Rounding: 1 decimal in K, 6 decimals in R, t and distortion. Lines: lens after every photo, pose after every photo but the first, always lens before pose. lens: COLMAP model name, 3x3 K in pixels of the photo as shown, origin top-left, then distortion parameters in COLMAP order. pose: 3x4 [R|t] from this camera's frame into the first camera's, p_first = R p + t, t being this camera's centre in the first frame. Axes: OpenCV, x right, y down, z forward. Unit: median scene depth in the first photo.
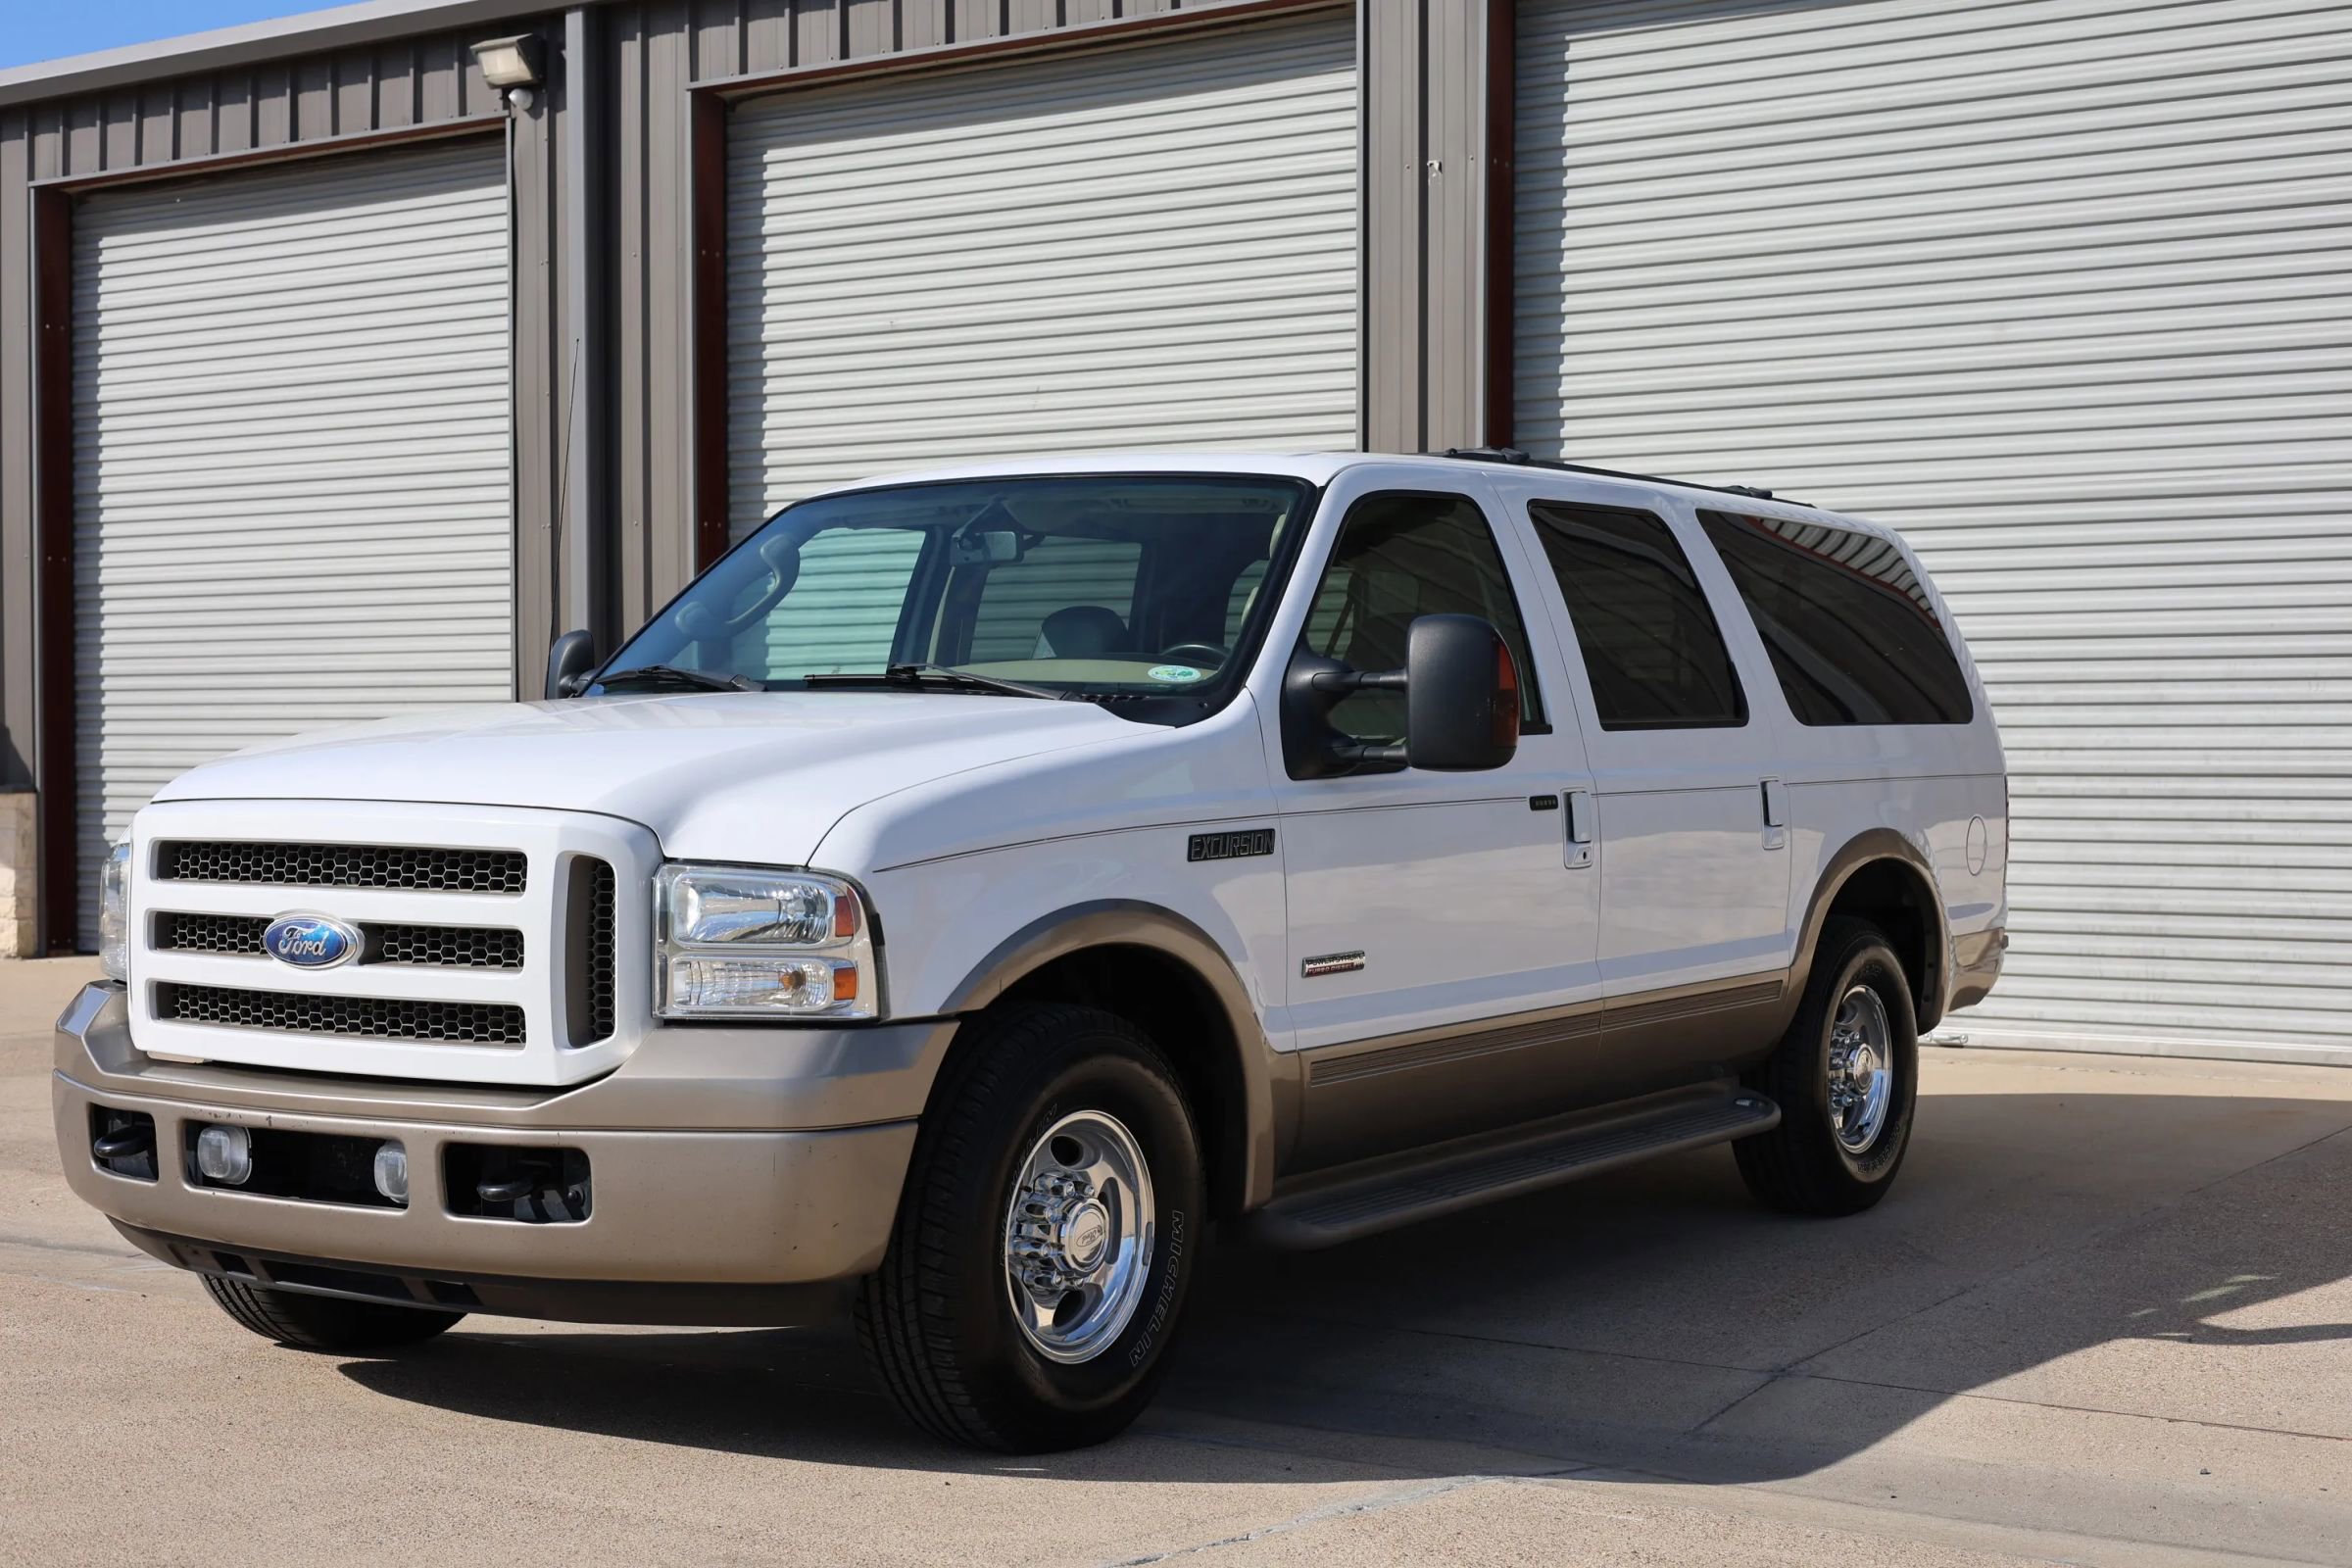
lens RADIAL K [[3241.7, 0, 1176.0], [0, 3241.7, 784.0], [0, 0, 1]] dist [0.051160, -0.196109]
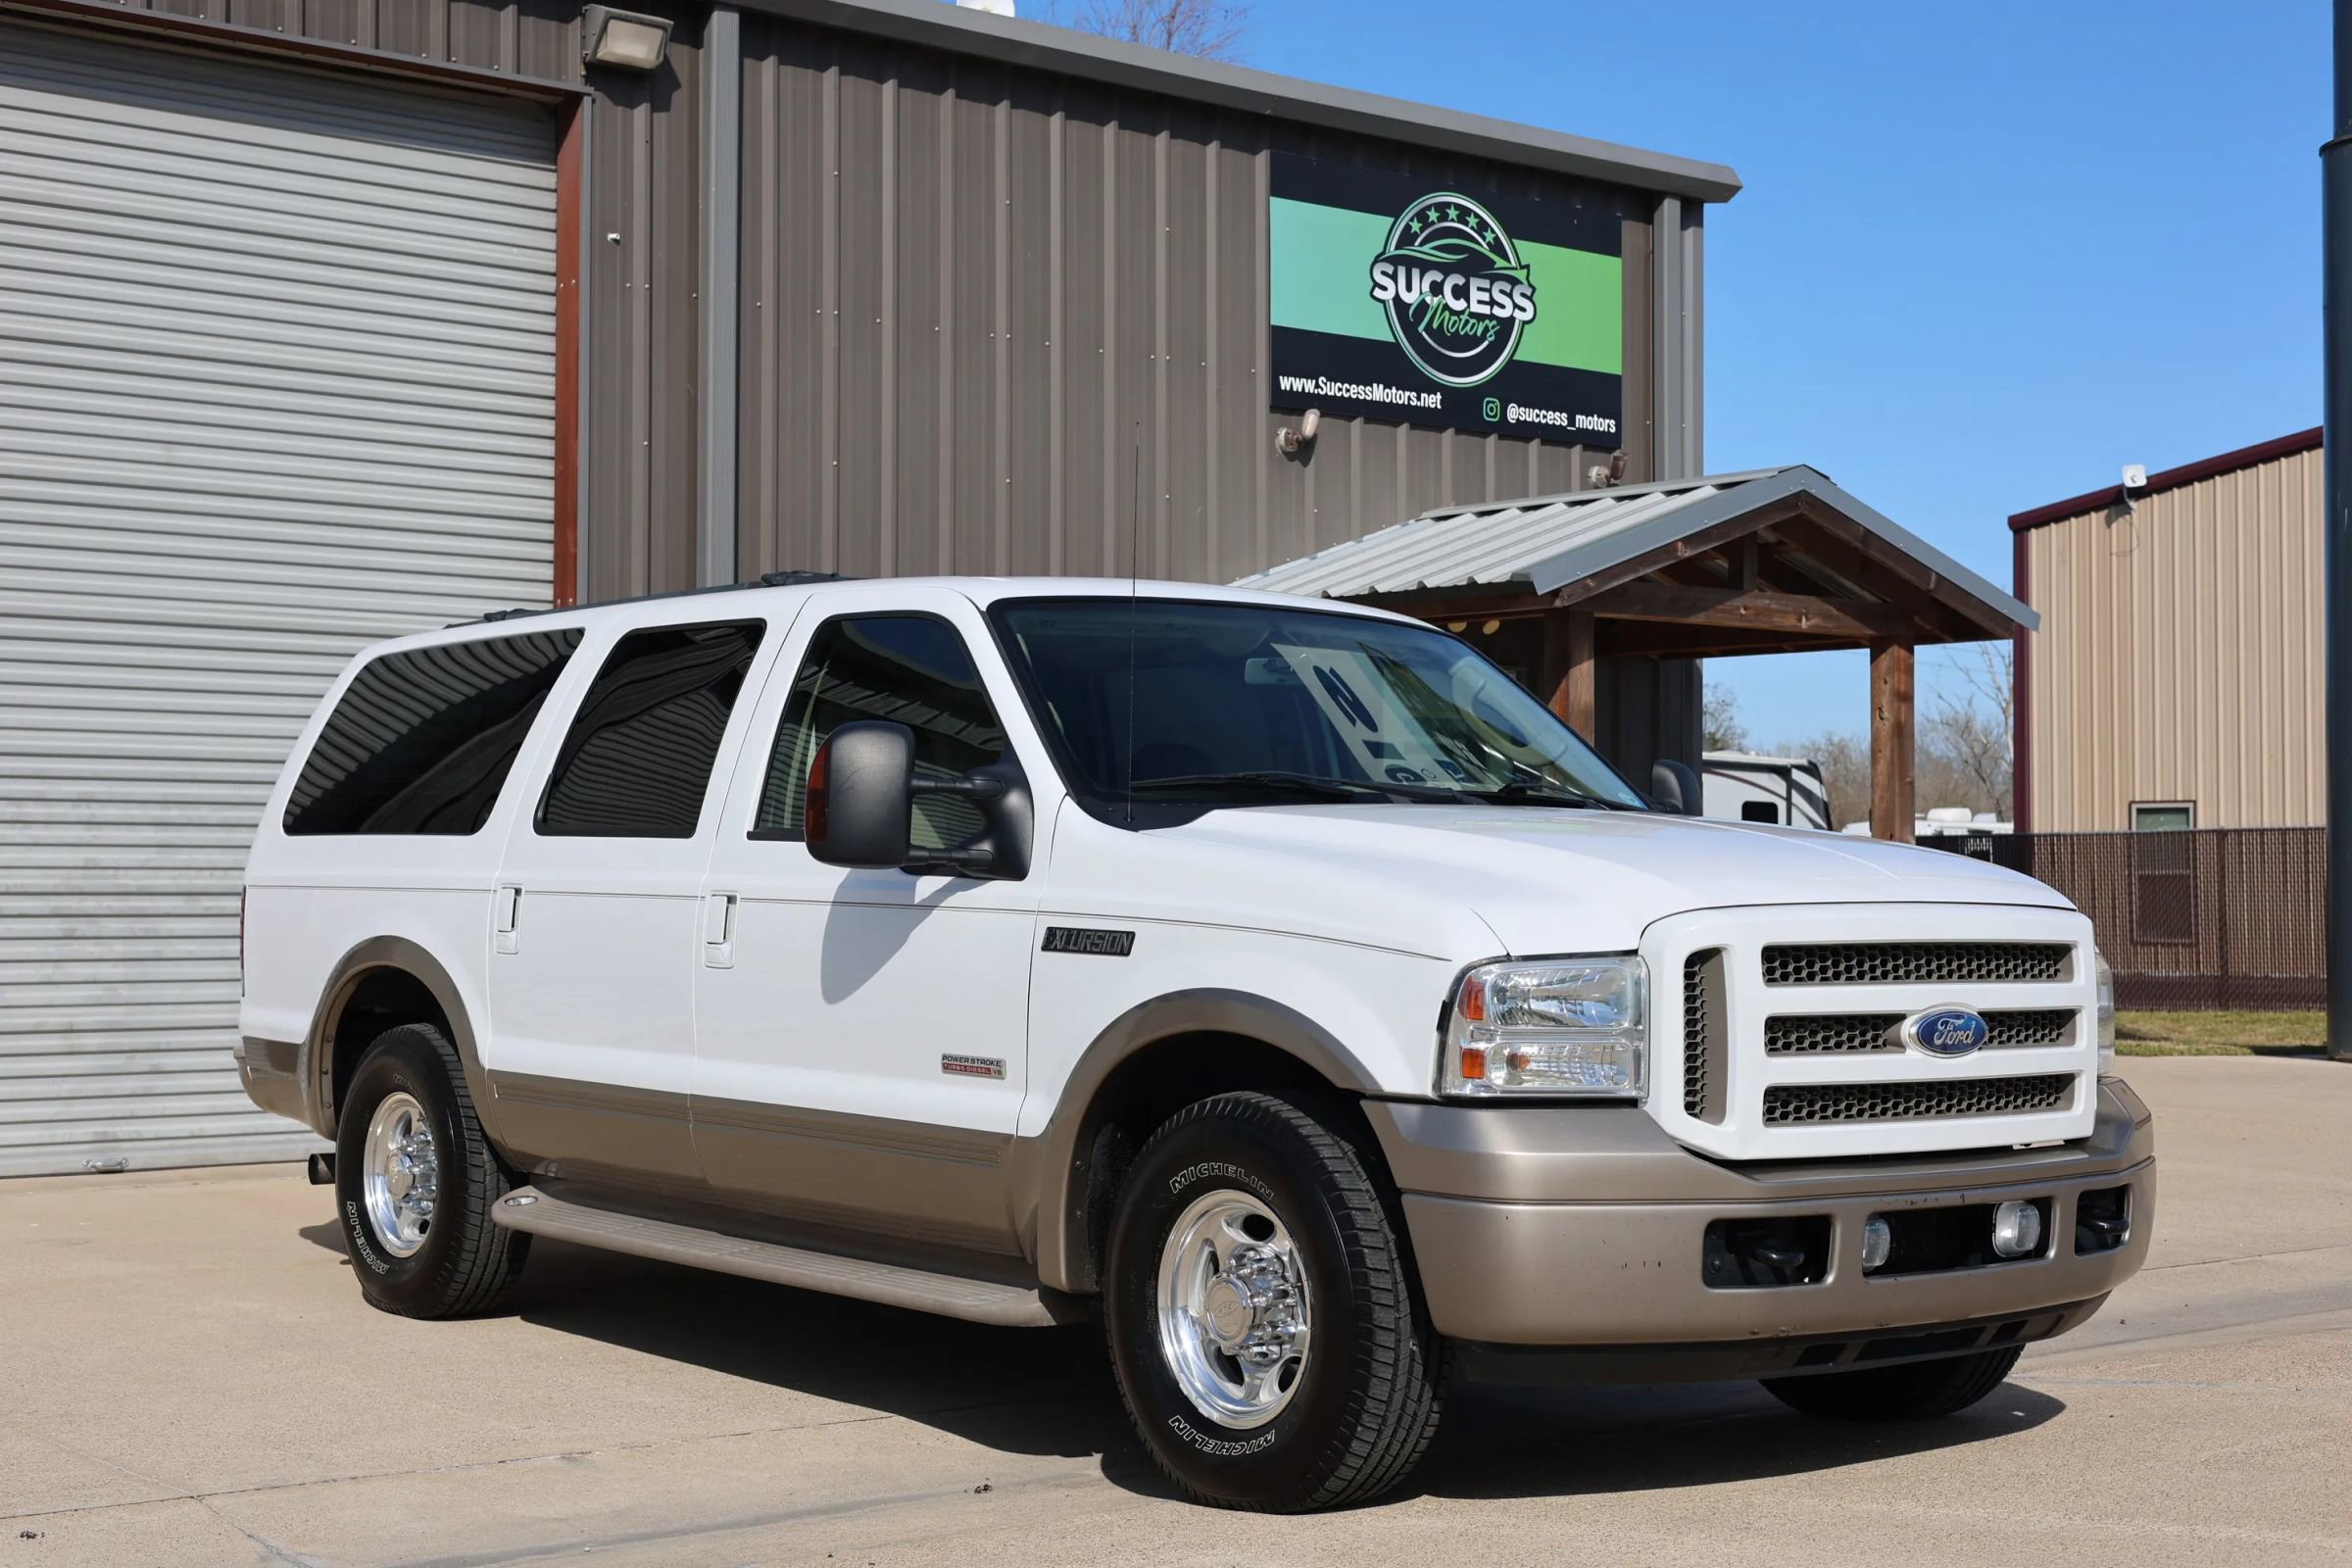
lens RADIAL K [[3241.7, 0, 1176.0], [0, 3241.7, 784.0], [0, 0, 1]] dist [0.051160, -0.196109]
pose [[0.301081, 0.028545, 0.953171, -1.198888], [0.008903, 0.999424, -0.032742, -0.001394], [-0.953557, 0.018345, 0.300653, 0.788813]]
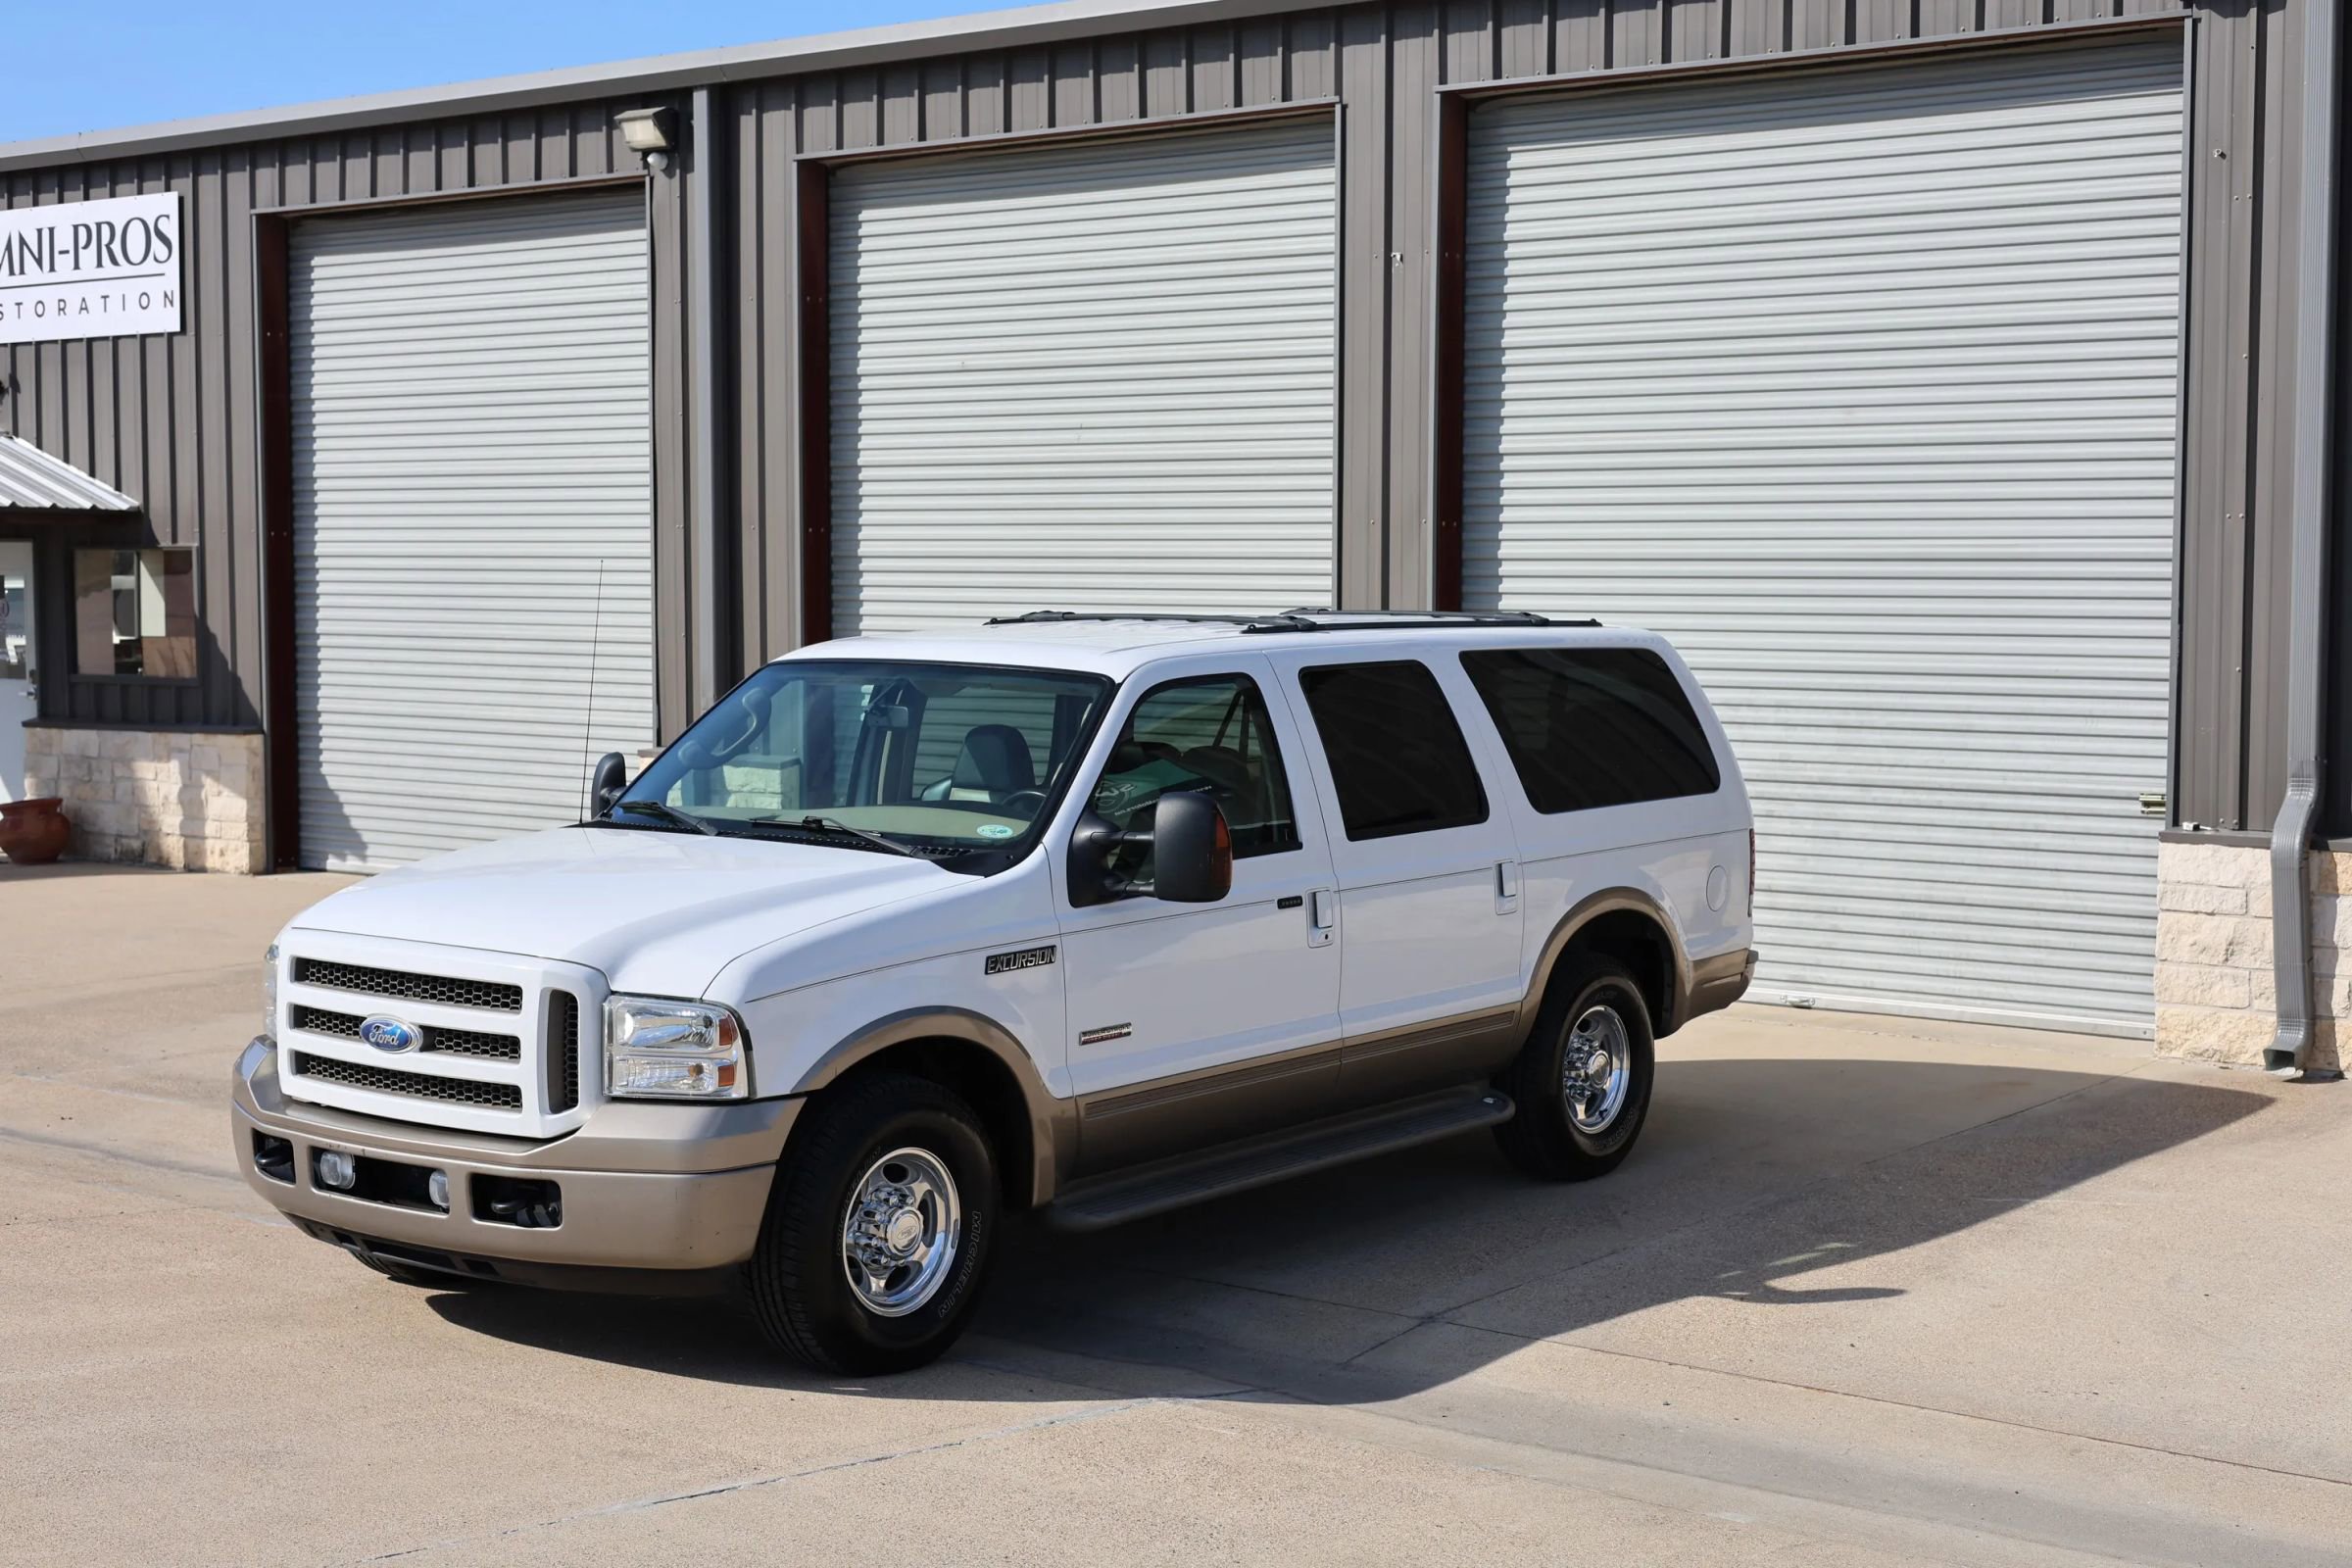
lens RADIAL K [[3219.6, 0, 1176.0], [0, 3219.6, 784.0], [0, 0, 1]] dist [0.041677, -0.118221]
pose [[0.997455, 0.008547, -0.070791, 0.178180], [-0.004644, 0.998469, 0.055122, -0.132351], [0.071153, -0.054653, 0.995967, -0.405533]]
